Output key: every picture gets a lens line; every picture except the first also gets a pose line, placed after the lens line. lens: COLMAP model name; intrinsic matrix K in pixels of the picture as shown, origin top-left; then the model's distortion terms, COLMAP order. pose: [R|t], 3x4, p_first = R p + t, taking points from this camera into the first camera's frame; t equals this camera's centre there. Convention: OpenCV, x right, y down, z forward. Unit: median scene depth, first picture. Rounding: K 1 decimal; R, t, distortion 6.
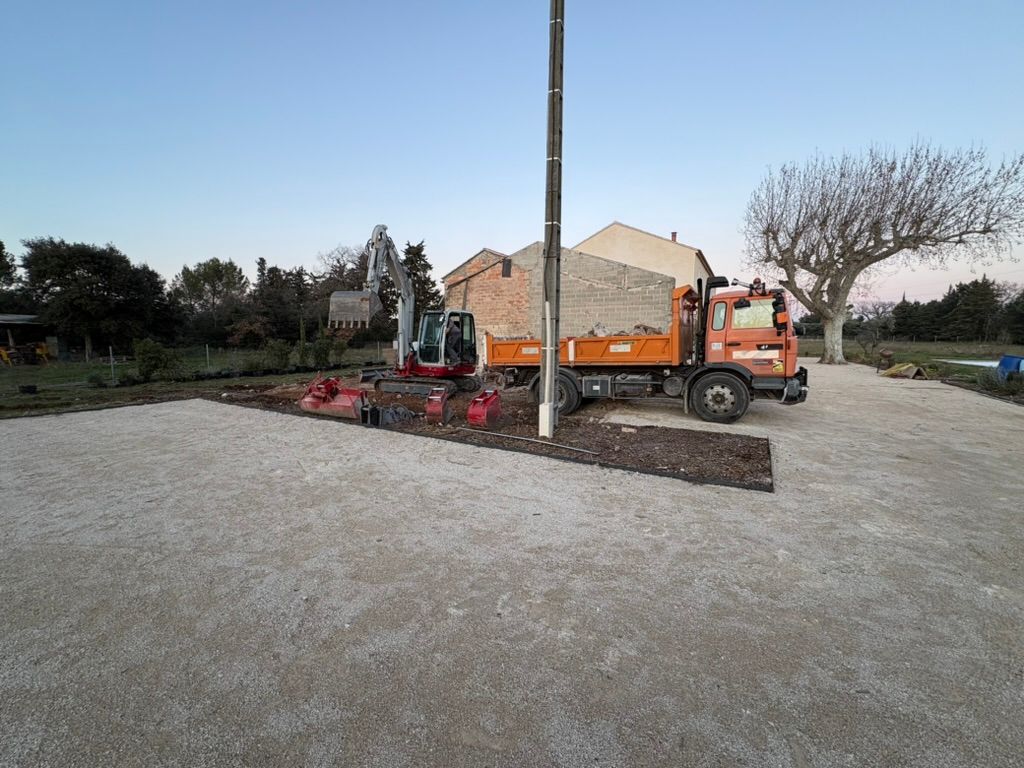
lens RADIAL K [[406.4, 0, 511.1], [0, 406.4, 380.9], [0, 0, 1]] dist [0.008394, -0.000820]
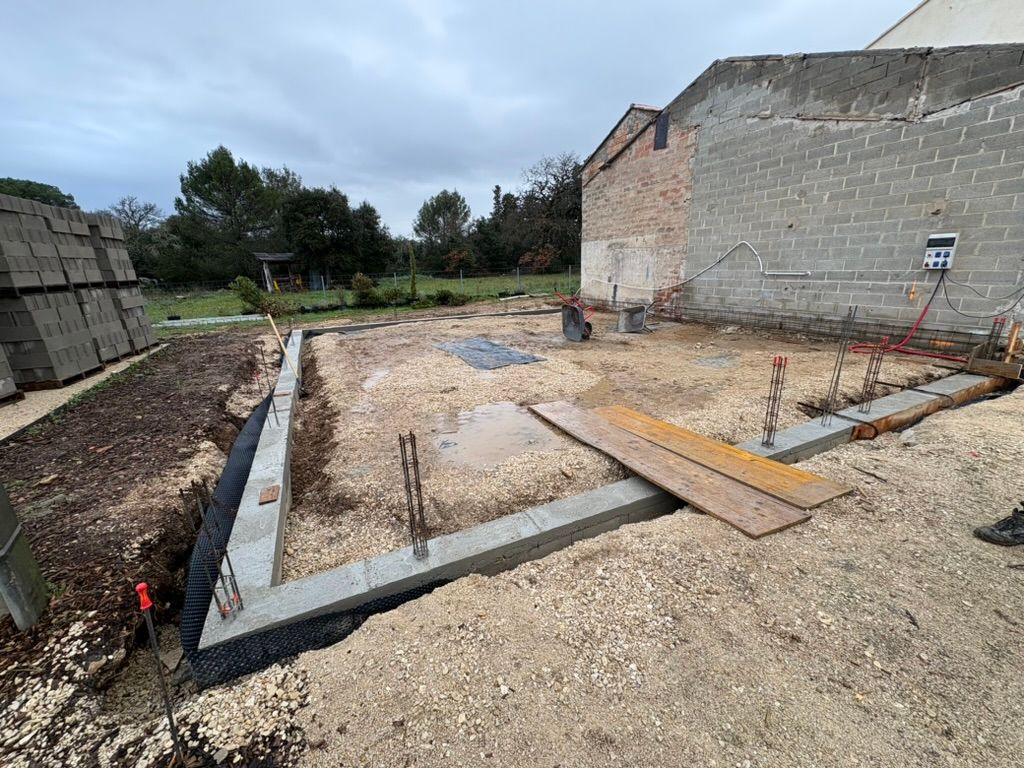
lens RADIAL K [[406.4, 0, 511.7], [0, 406.4, 382.7], [0, 0, 1]] dist [0.008394, -0.000820]
pose [[0.829080, 0.127974, -0.544288, 0.158777], [-0.025010, 0.980968, 0.192550, -0.028605], [0.558571, -0.146027, 0.816501, 0.314347]]
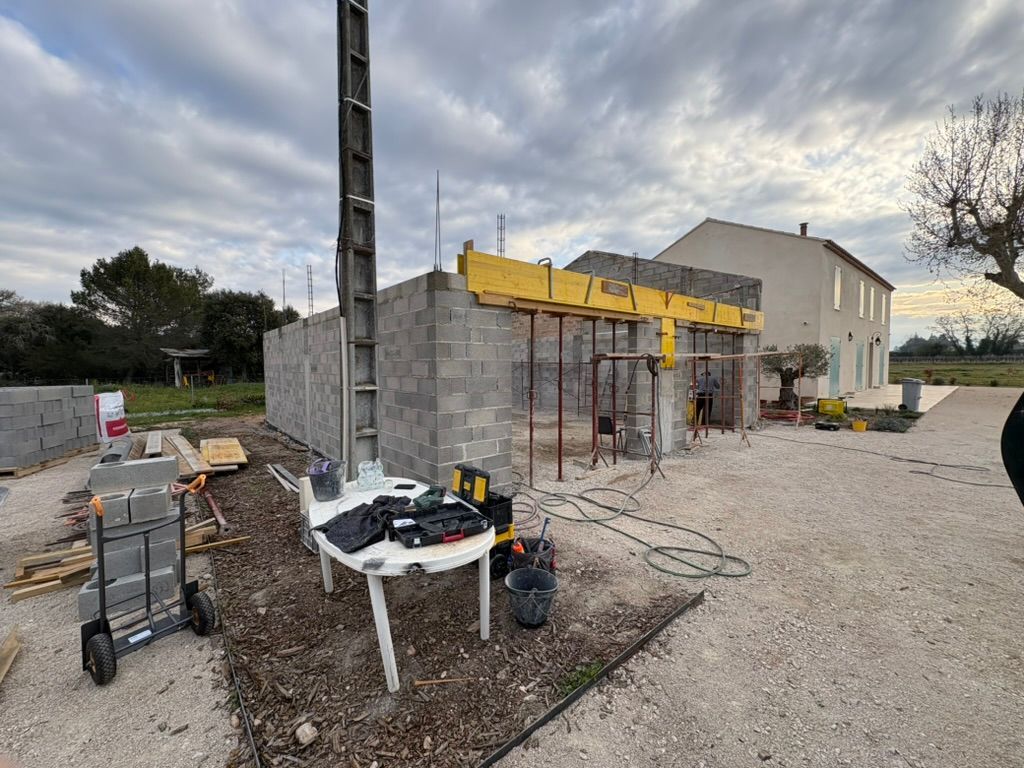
lens RADIAL K [[406.4, 0, 515.5], [0, 406.4, 381.6], [0, 0, 1]] dist [0.008394, -0.000820]
pose [[0.942401, 0.006189, -0.334429, 0.176583], [-0.026736, 0.998024, -0.056869, -0.017162], [0.333416, 0.062535, 0.940704, 0.147879]]
